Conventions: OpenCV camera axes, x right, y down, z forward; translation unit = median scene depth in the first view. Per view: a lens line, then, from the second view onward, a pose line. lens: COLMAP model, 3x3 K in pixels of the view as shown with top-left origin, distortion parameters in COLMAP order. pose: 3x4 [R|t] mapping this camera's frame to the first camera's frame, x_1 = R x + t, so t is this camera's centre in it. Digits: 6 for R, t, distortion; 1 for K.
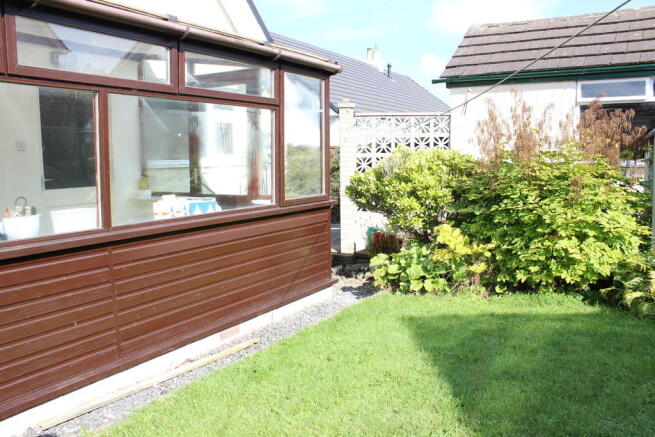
lens RADIAL K [[574.5, 0, 327.5], [0, 574.5, 218.5], [0, 0, 1]] dist [-0.177559, 0.208696]
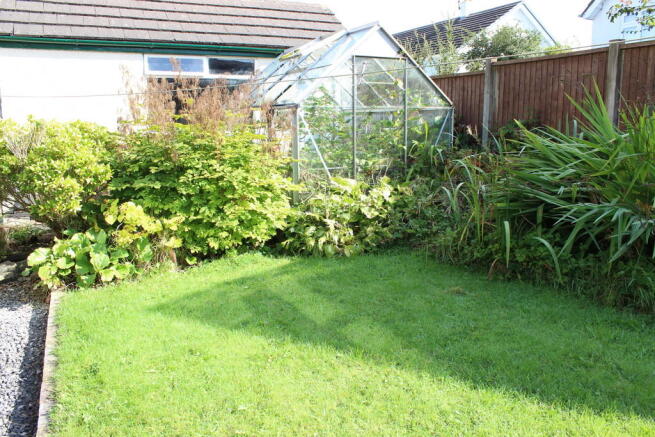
lens RADIAL K [[574.5, 0, 327.5], [0, 574.5, 218.5], [0, 0, 1]] dist [-0.177559, 0.208696]
pose [[0.537646, -0.127030, 0.833547, -0.383796], [0.090724, 0.991562, 0.092593, -0.018990], [-0.838275, 0.025840, 0.544634, 0.251067]]
